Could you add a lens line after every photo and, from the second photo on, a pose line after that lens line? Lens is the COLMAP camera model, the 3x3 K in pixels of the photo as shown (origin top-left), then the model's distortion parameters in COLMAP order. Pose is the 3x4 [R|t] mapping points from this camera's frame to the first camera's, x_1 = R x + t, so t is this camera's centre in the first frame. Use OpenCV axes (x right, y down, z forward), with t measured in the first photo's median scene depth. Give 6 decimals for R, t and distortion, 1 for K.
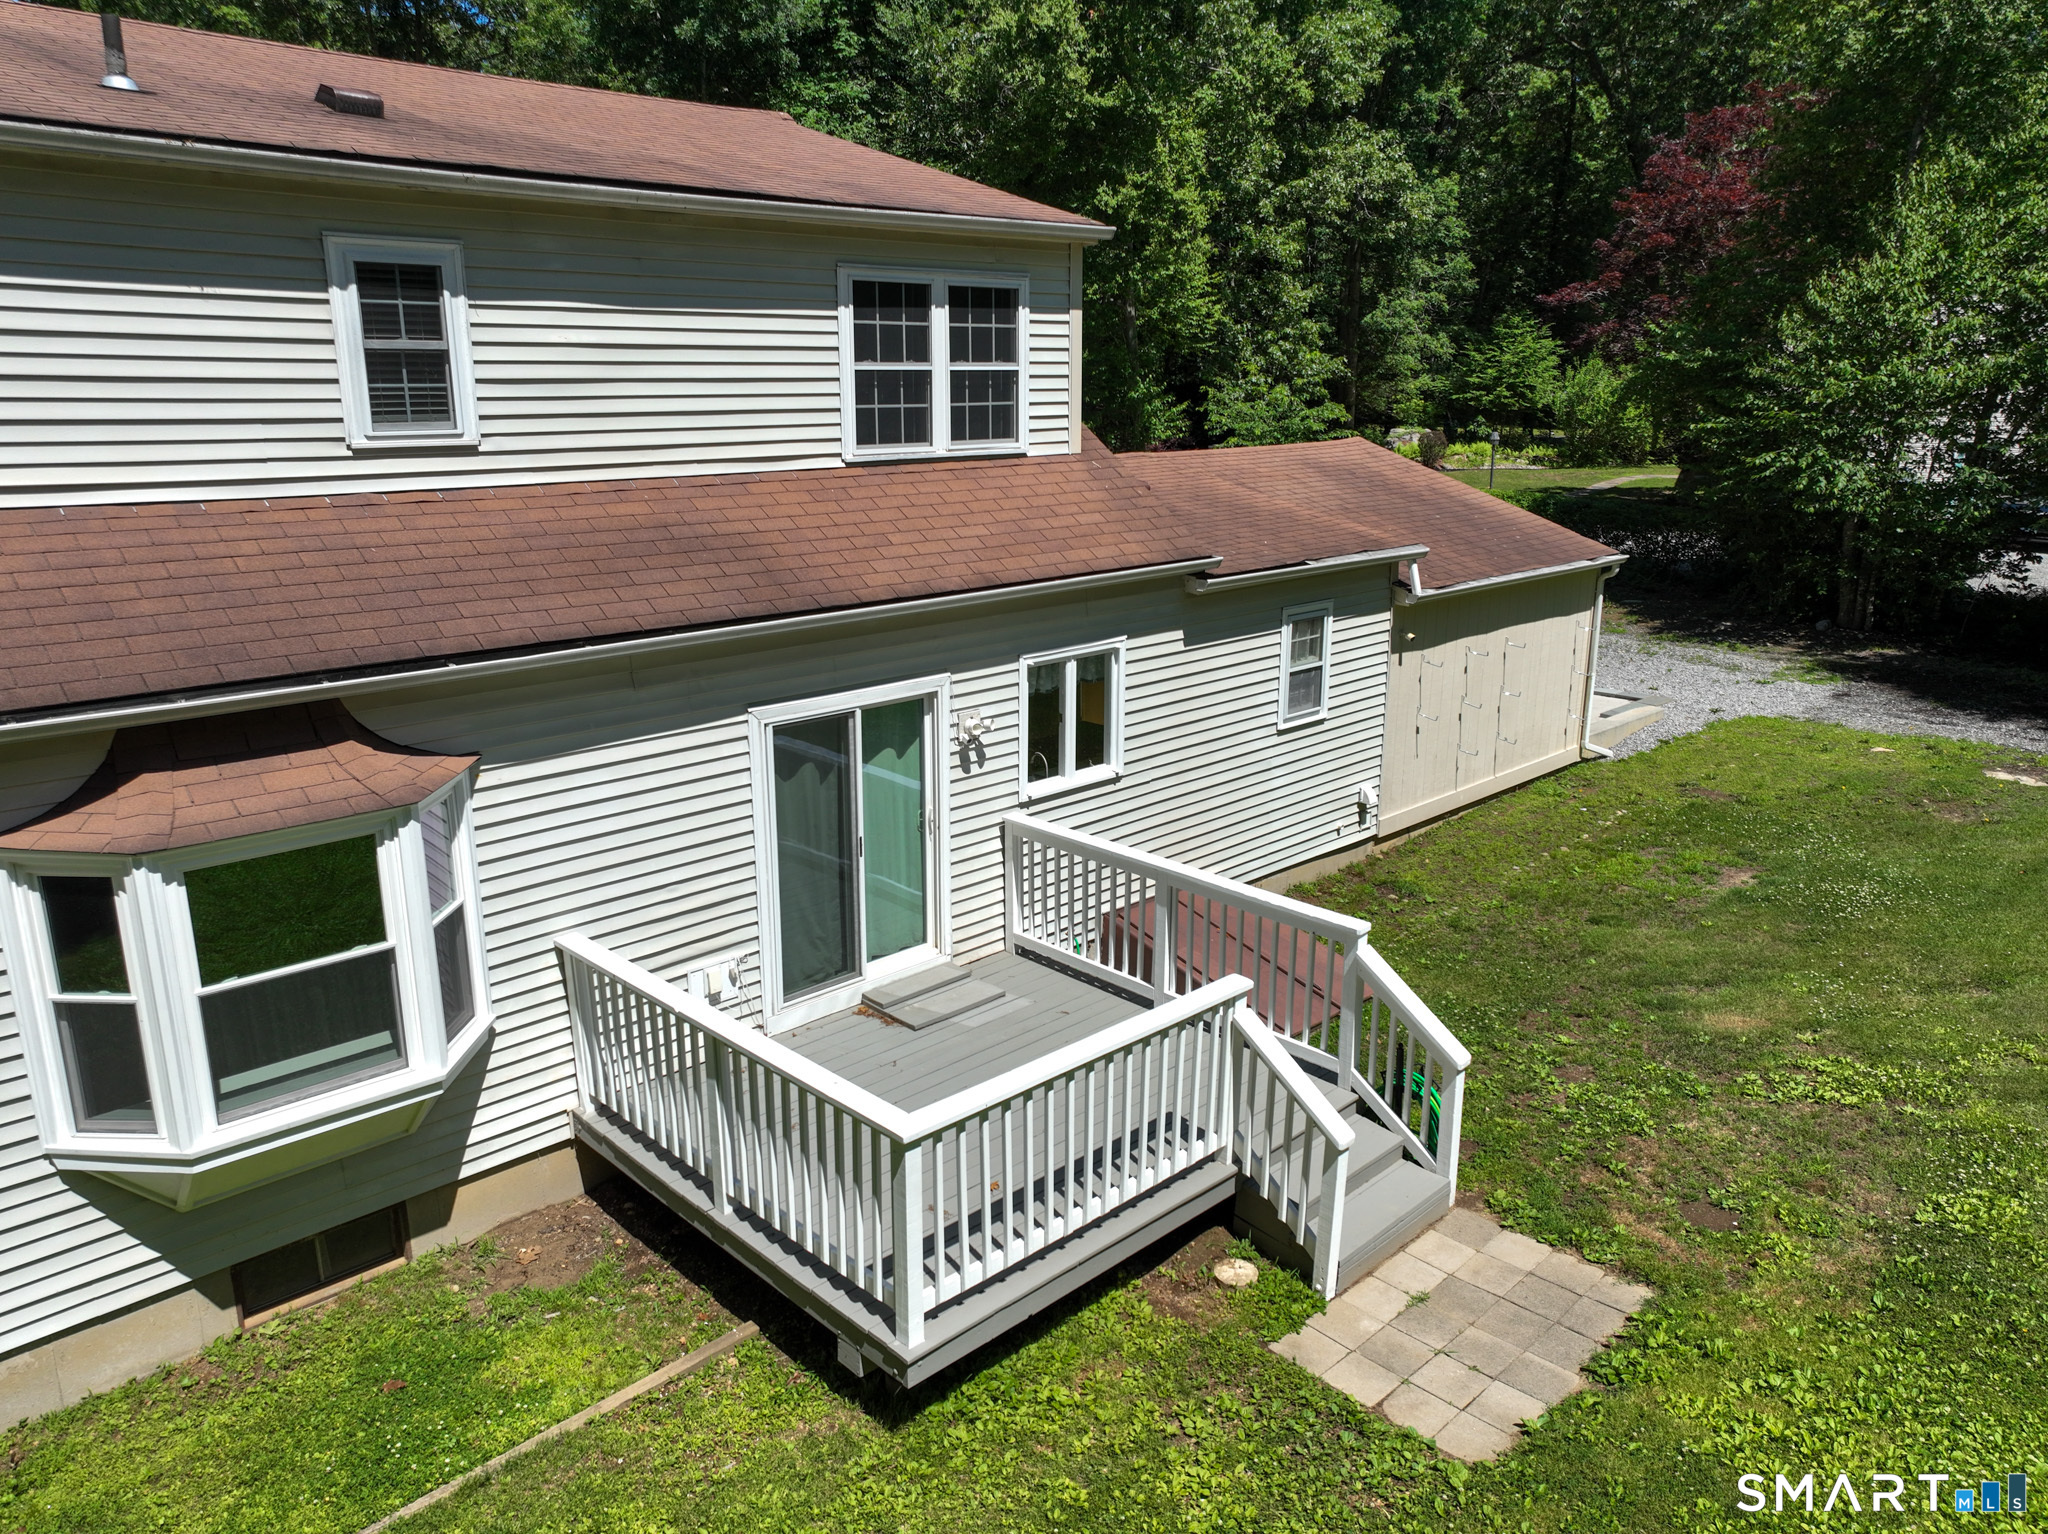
lens RADIAL K [[1447.2, 0, 1024.0], [0, 1447.2, 767.0], [0, 0, 1]] dist [0.002144, -0.001045]
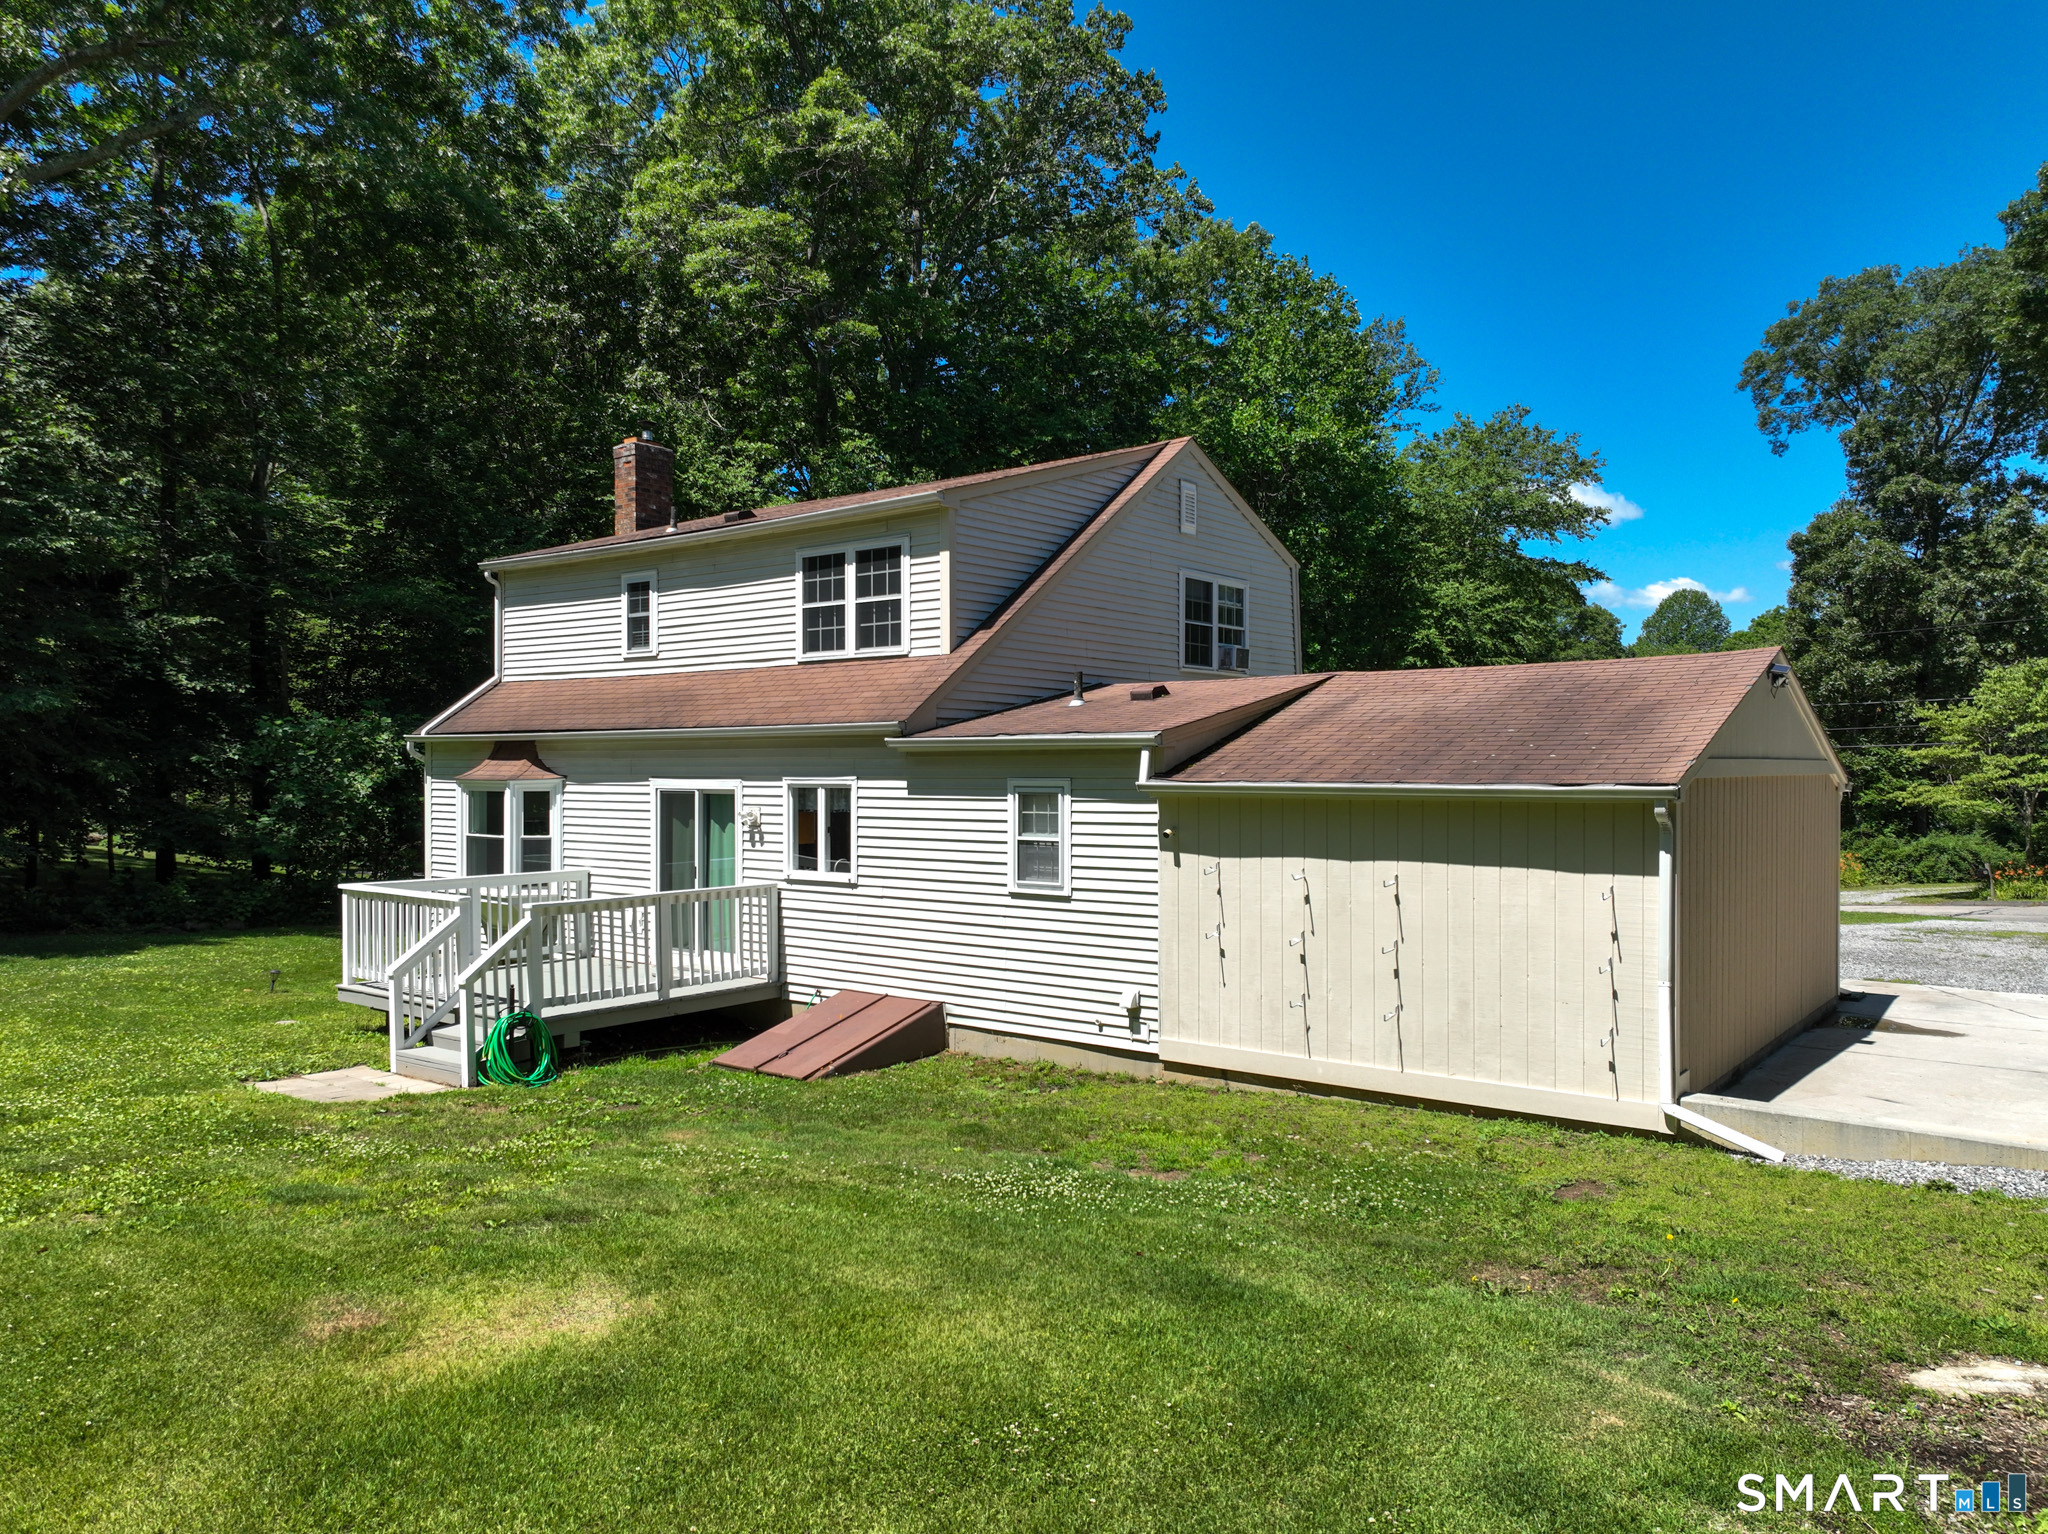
lens RADIAL K [[1447.2, 0, 1024.0], [0, 1447.2, 767.0], [0, 0, 1]] dist [0.002144, -0.001045]
pose [[0.140699, -0.001334, -0.990052, 1.520113], [-0.259544, 0.964976, -0.038185, -0.094003], [0.955427, 0.262335, 0.135424, 1.019800]]
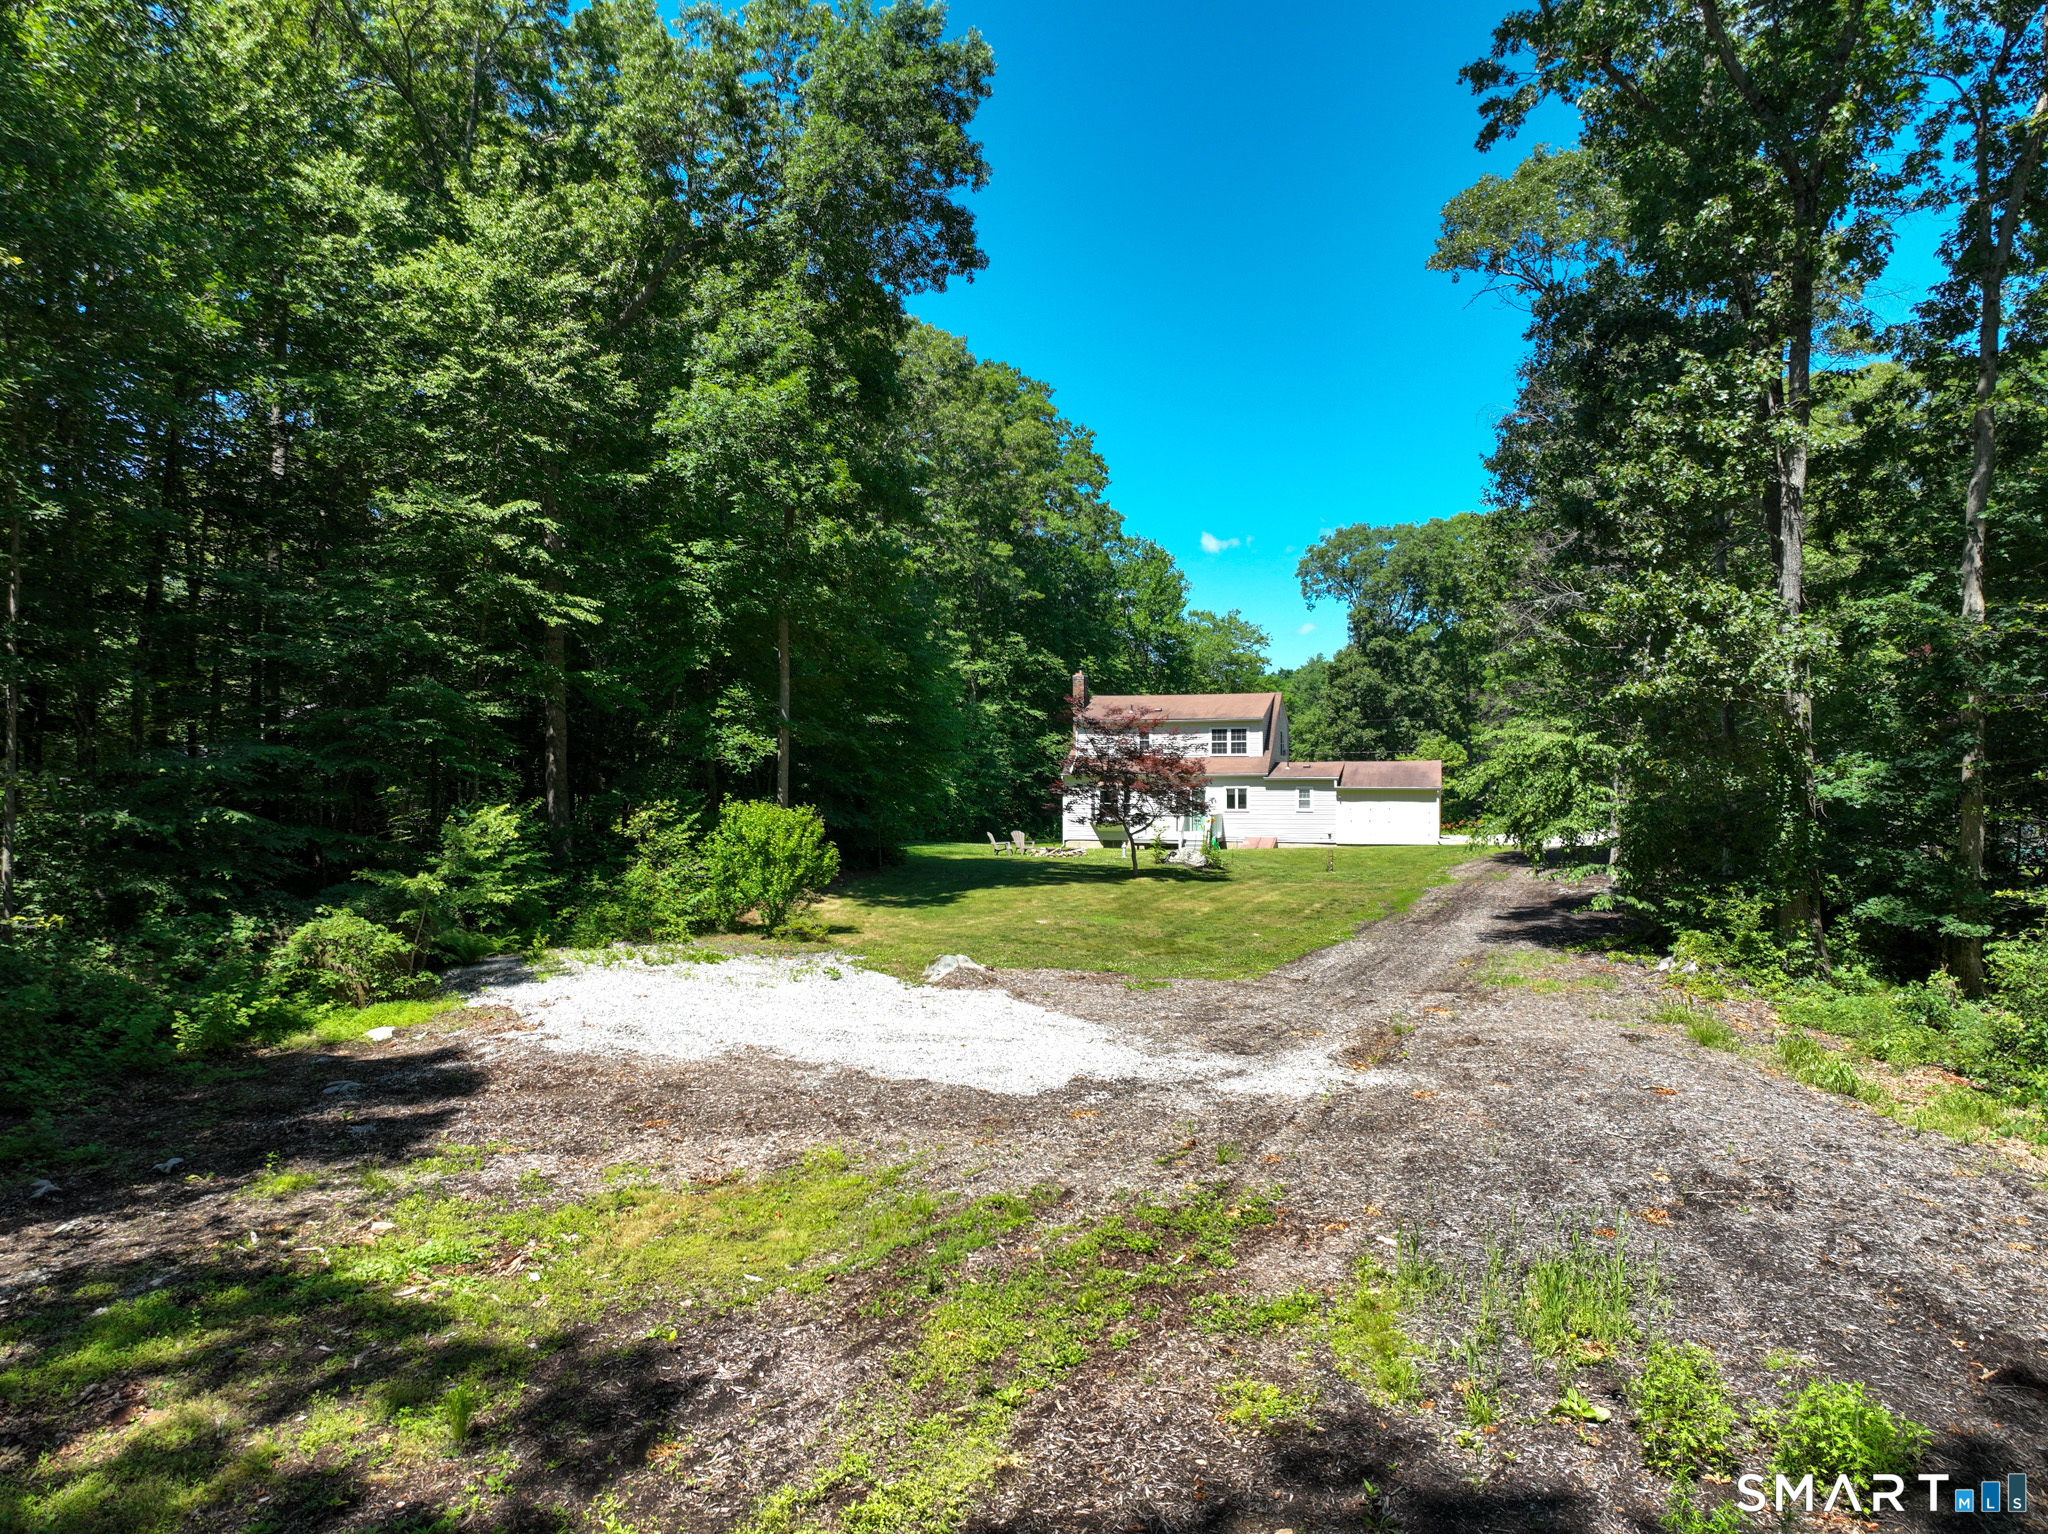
lens RADIAL K [[1447.2, 0, 1024.0], [0, 1447.2, 767.0], [0, 0, 1]] dist [0.002144, -0.001045]
pose [[0.491824, -0.009043, -0.870648, 4.874334], [-0.227978, 0.963723, -0.138793, 0.880562], [0.840318, 0.266750, 0.471921, -2.605768]]
